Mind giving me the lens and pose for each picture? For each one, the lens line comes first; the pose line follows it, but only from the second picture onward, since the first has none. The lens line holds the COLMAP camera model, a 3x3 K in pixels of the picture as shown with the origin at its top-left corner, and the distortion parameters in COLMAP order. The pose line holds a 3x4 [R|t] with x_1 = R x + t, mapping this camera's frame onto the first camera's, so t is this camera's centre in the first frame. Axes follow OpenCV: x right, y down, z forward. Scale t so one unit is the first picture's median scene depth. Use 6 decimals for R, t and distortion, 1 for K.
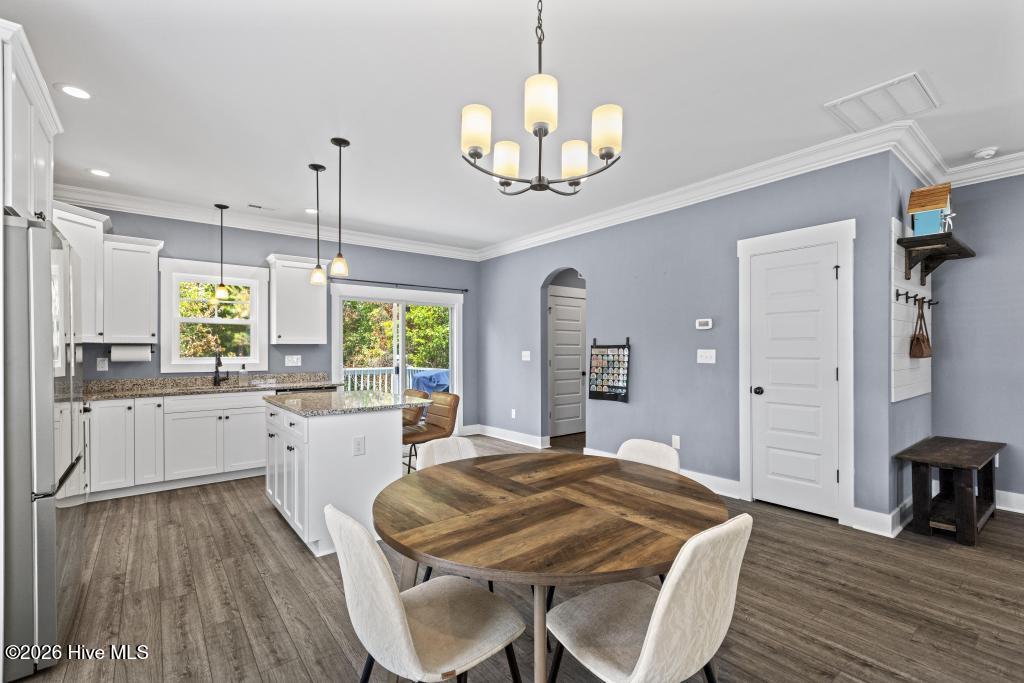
lens RADIAL K [[460.6, 0, 513.7], [0, 460.6, 348.3], [0, 0, 1]] dist [0.001137, 0.000056]
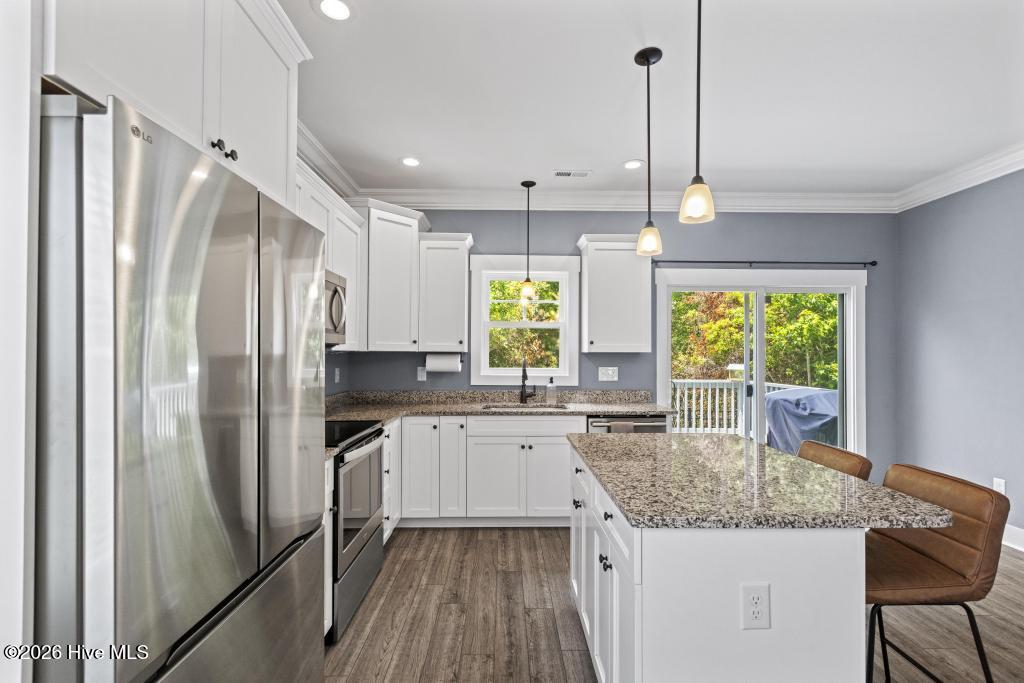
lens RADIAL K [[460.6, 0, 513.7], [0, 460.6, 348.3], [0, 0, 1]] dist [0.001137, 0.000056]
pose [[0.799133, 0.000854, -0.601153, -0.173268], [-0.004674, 0.999978, -0.004793, -0.013511], [0.601136, 0.006640, 0.799119, 0.353999]]
